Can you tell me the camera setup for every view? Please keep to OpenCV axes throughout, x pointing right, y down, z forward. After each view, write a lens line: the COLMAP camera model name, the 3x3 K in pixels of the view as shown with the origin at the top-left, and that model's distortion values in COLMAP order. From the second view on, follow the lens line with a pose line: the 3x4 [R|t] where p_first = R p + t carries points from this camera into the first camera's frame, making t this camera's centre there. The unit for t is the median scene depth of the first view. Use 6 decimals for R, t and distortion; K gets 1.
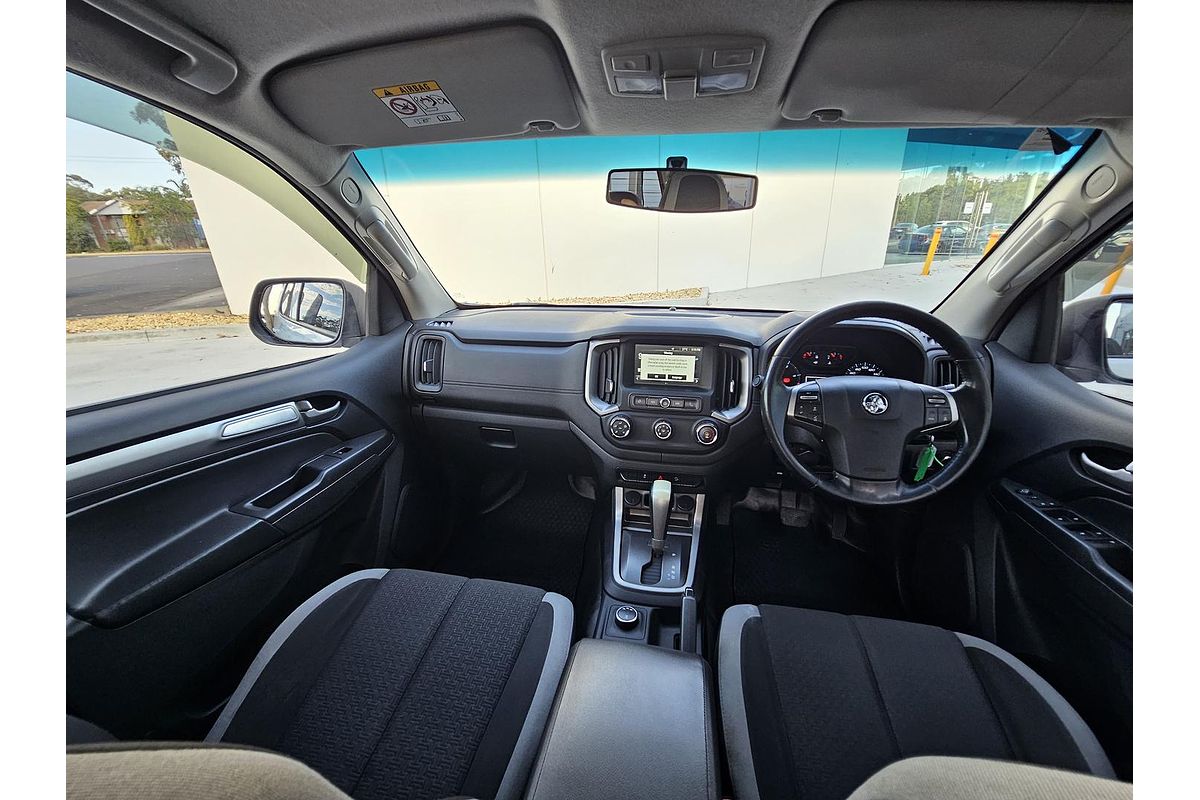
lens RADIAL K [[456.1, 0, 602.5], [0, 456.1, 409.1], [0, 0, 1]] dist [-0.001467, -0.000436]
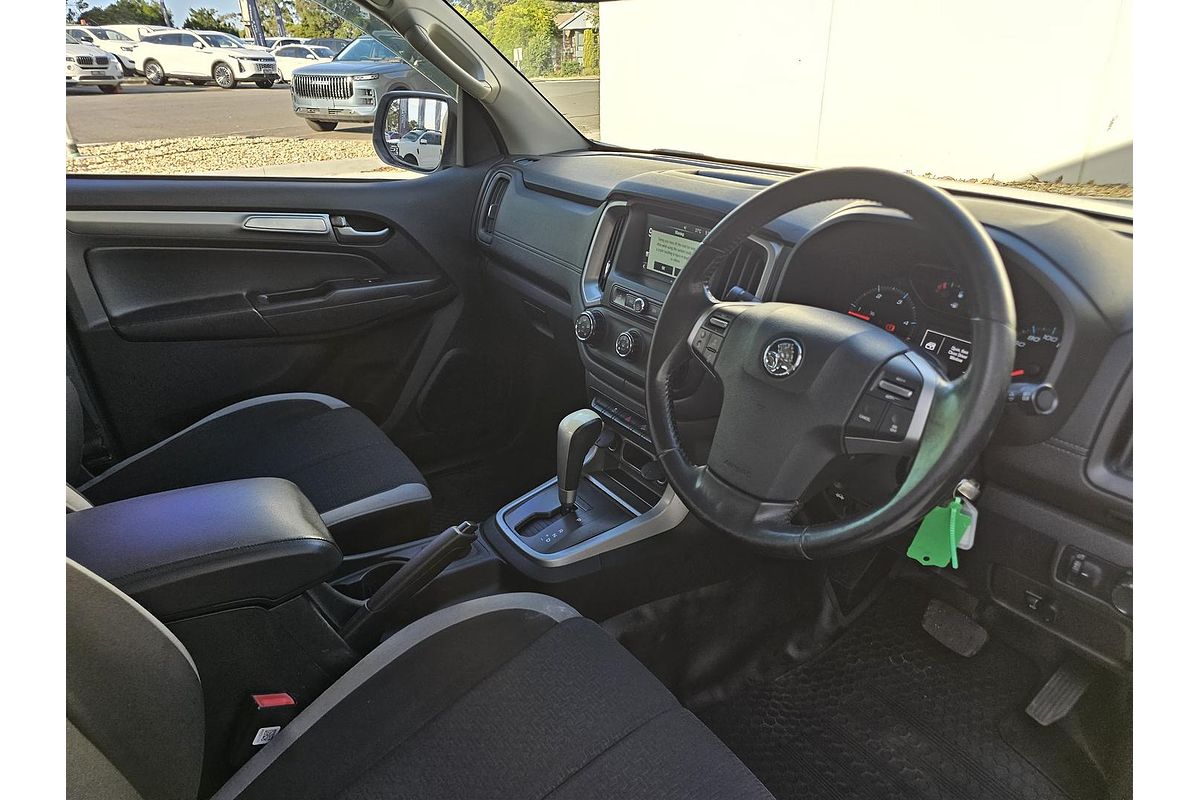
lens RADIAL K [[727.0, 0, 596.9], [0, 727.0, 396.5], [0, 0, 1]] dist [0.043216, -0.000503]
pose [[0.706736, 0.299445, -0.640981, 0.781639], [-0.254127, 0.952991, 0.165008, -0.044649], [0.660260, 0.046273, 0.749610, 0.168689]]
